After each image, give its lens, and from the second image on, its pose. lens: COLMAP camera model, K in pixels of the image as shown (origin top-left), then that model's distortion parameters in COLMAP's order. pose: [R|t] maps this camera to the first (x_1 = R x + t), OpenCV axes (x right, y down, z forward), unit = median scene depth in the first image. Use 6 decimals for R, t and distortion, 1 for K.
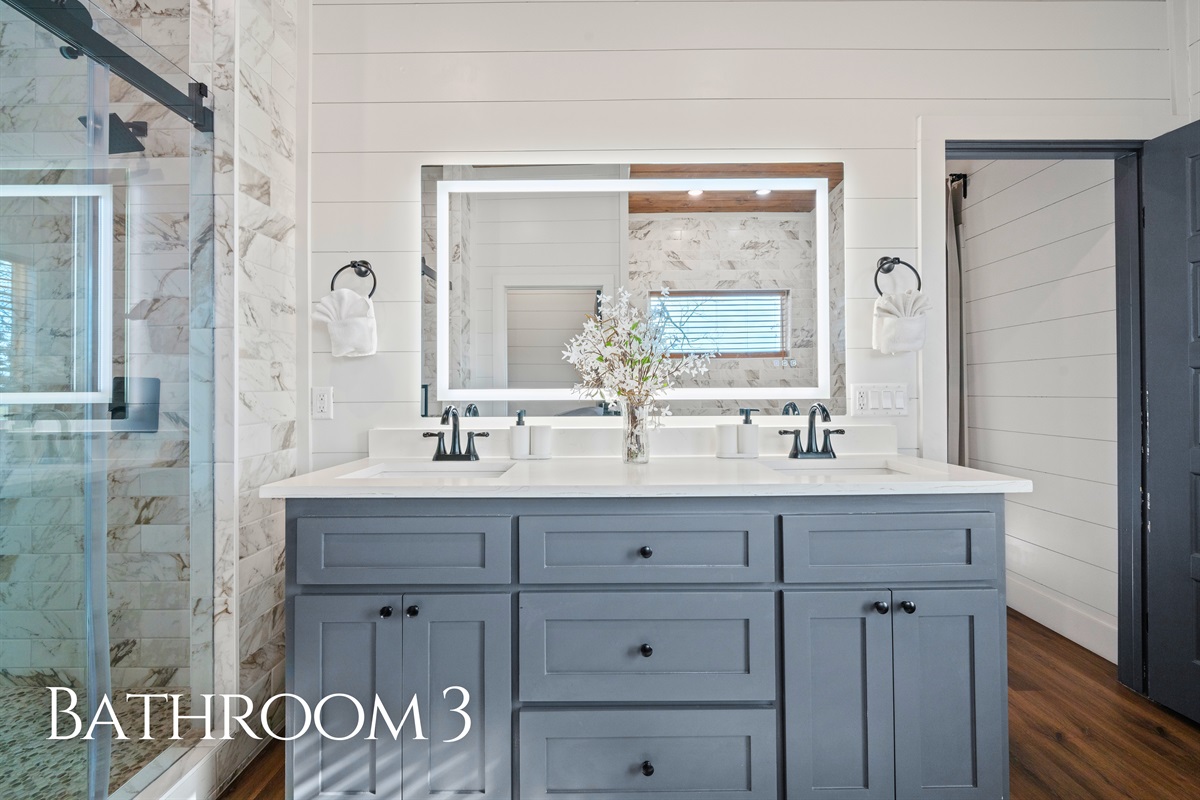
lens RADIAL K [[506.5, 0, 601.0], [0, 506.5, 389.9], [0, 0, 1]] dist [0.001207, 0.000328]
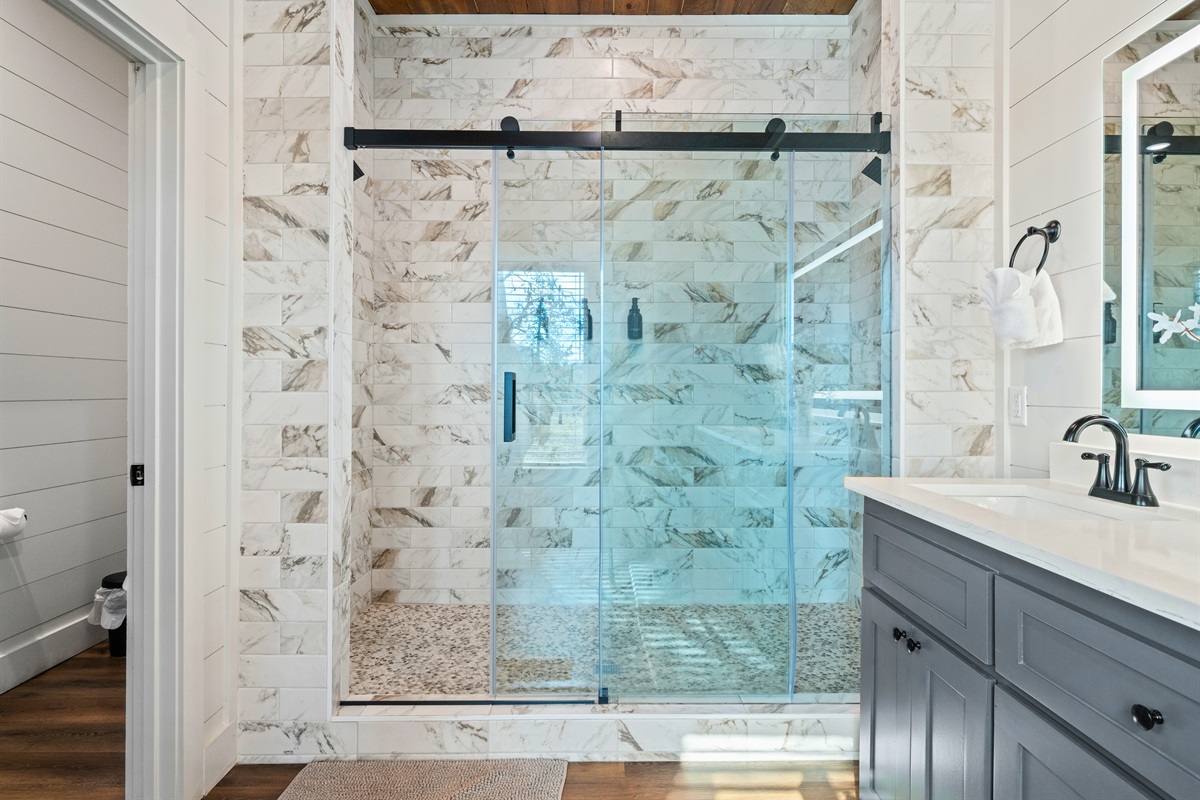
lens RADIAL K [[635.4, 0, 600.6], [0, 635.4, 397.2], [0, 0, 1]] dist [-0.001416, -0.000355]
pose [[0.004896, 0.015900, -0.999862, 0.531602], [0.001365, 0.999873, 0.015907, -0.006261], [0.999987, -0.001442, 0.004874, 0.343160]]
